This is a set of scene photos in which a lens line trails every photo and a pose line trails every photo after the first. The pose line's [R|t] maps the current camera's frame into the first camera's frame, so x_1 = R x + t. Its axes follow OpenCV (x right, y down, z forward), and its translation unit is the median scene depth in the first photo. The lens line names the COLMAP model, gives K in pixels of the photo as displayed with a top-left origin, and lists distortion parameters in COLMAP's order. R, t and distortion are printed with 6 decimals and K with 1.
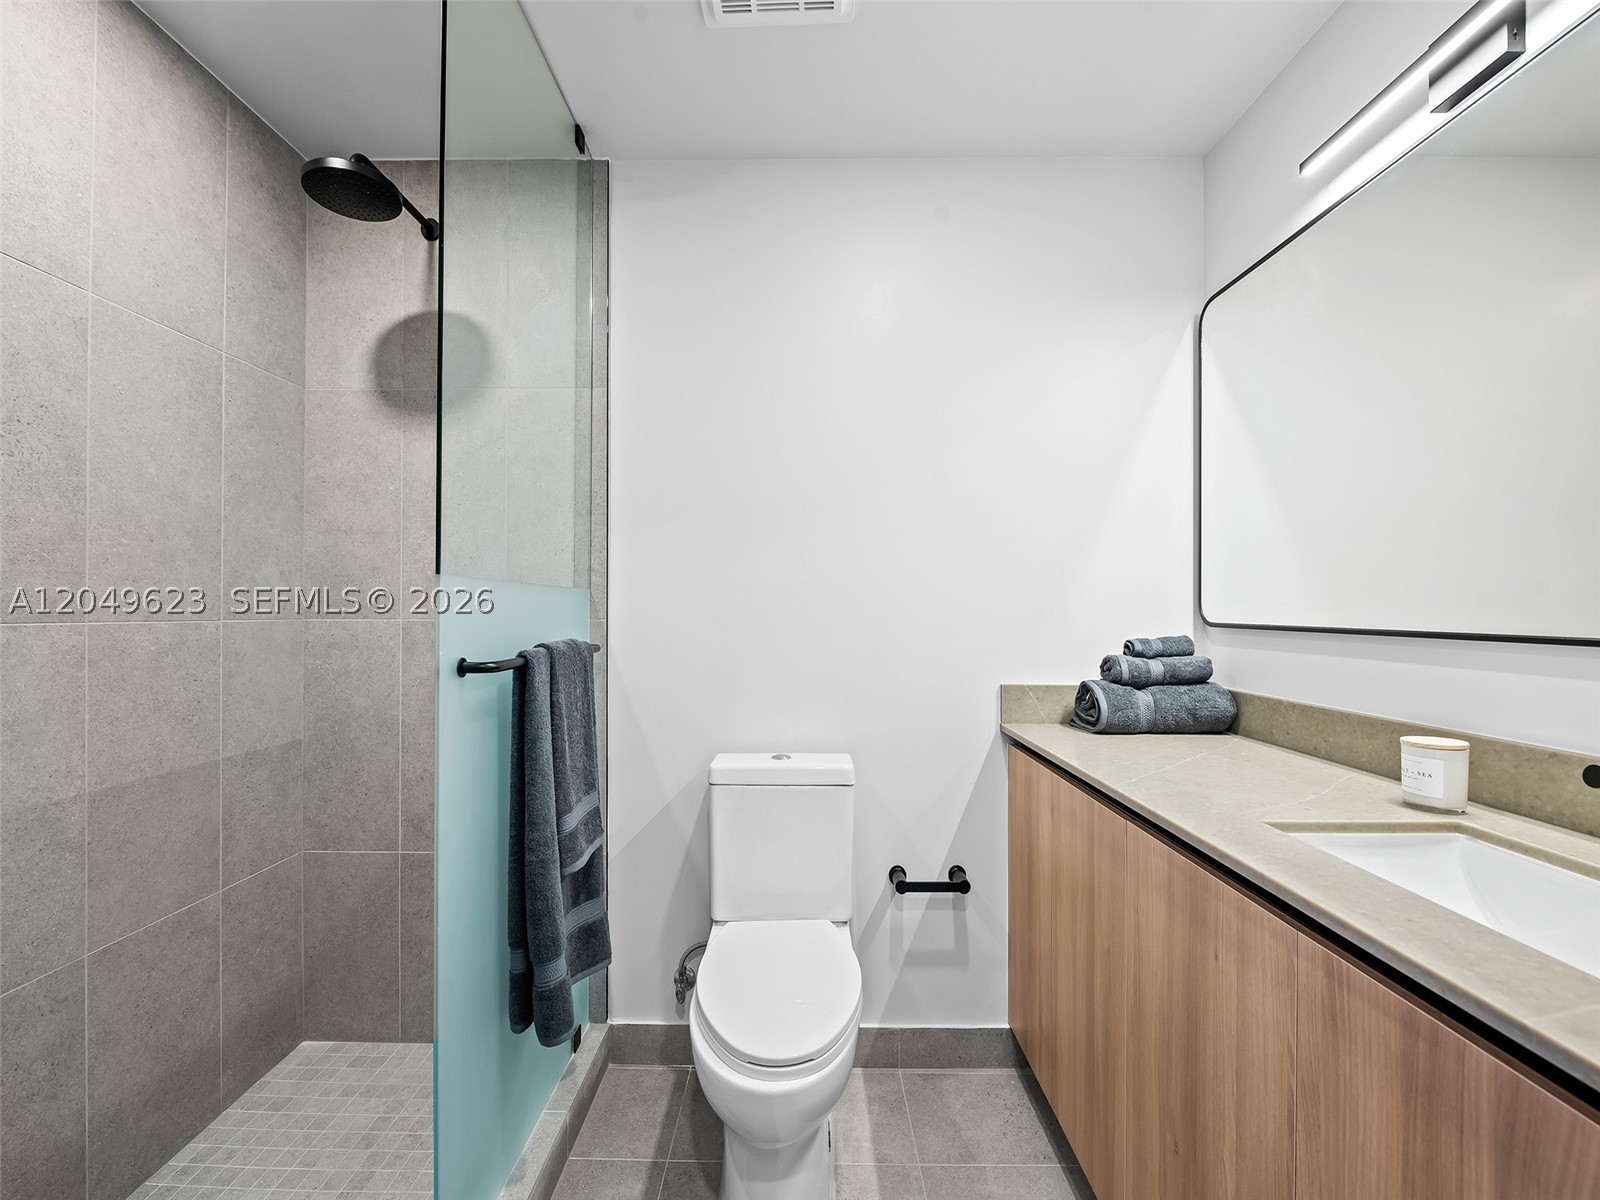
lens RADIAL K [[634.5, 0, 800.0], [0, 634.5, 600.0], [0, 0, 1]] dist [0.001440, -0.003812]
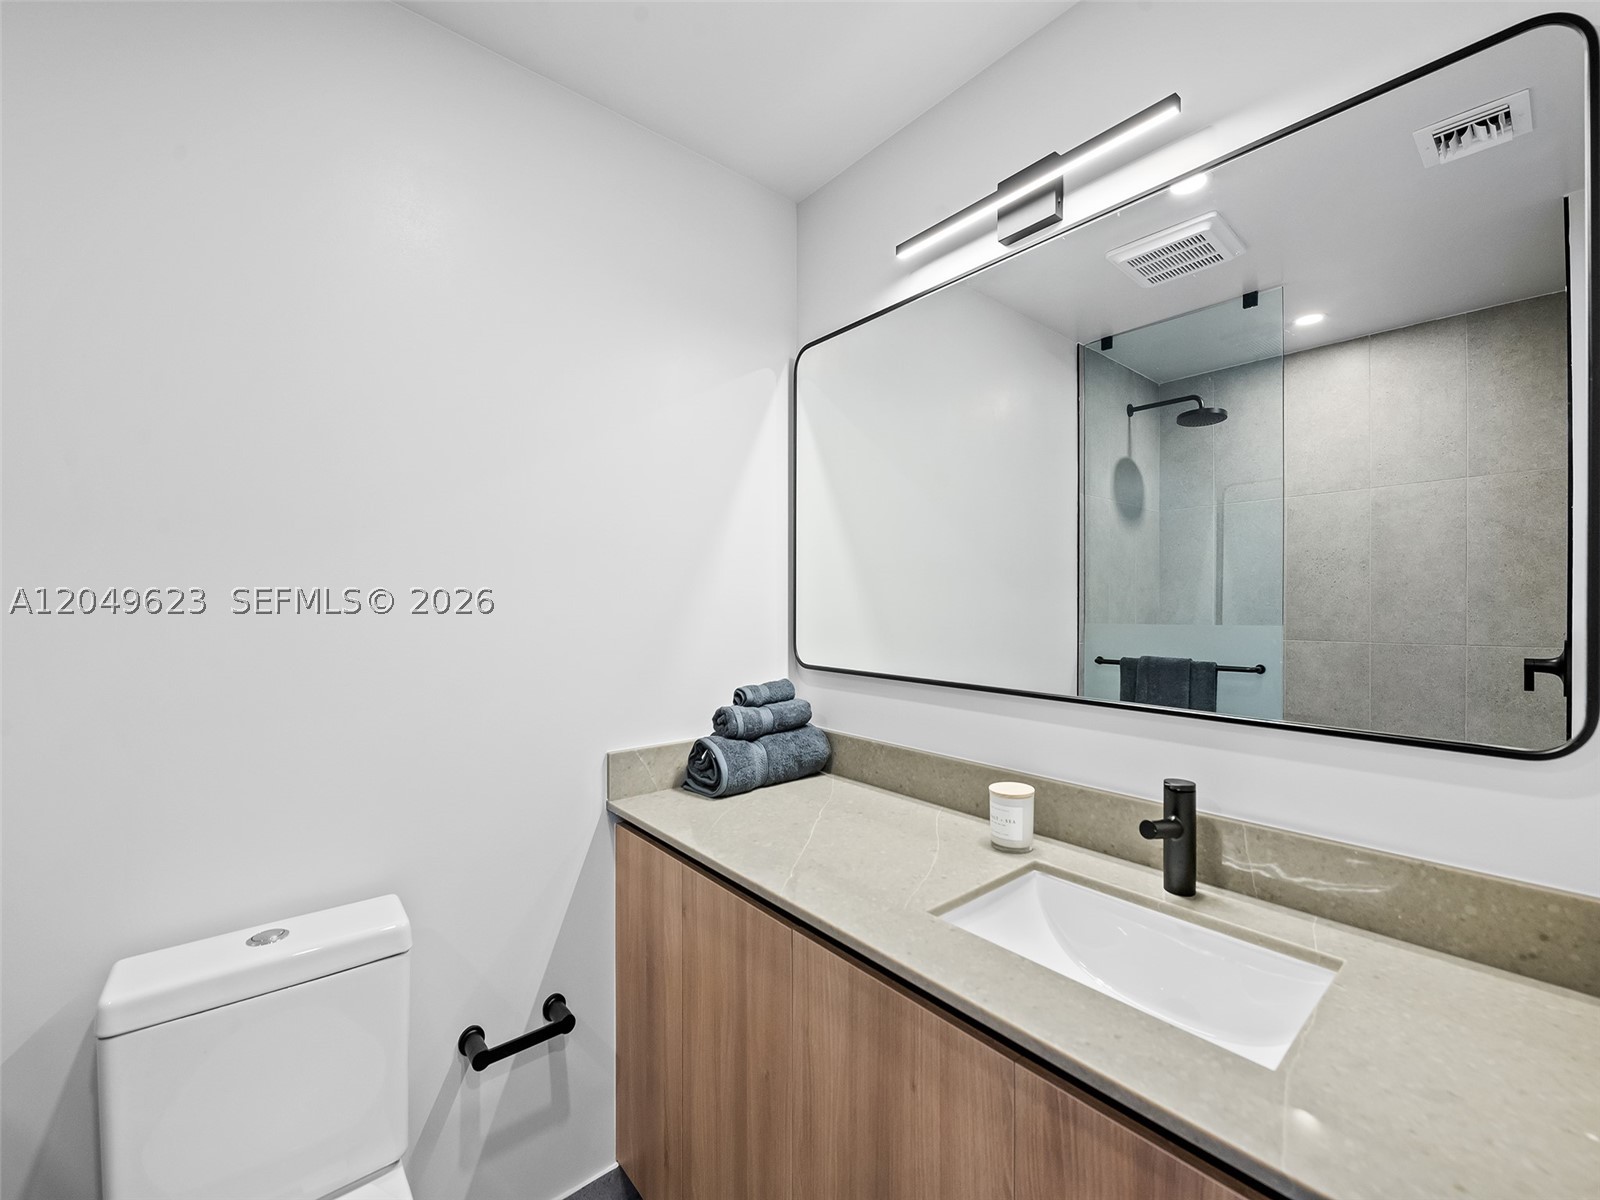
lens RADIAL K [[652.4, 0, 800.0], [0, 652.4, 600.0], [0, 0, 1]] dist [0.002596, -0.005079]
pose [[0.762396, 0.001575, 0.647109, -0.045192], [-0.009189, 0.999923, 0.008393, -0.082674], [-0.647046, -0.012345, 0.762351, 0.217126]]
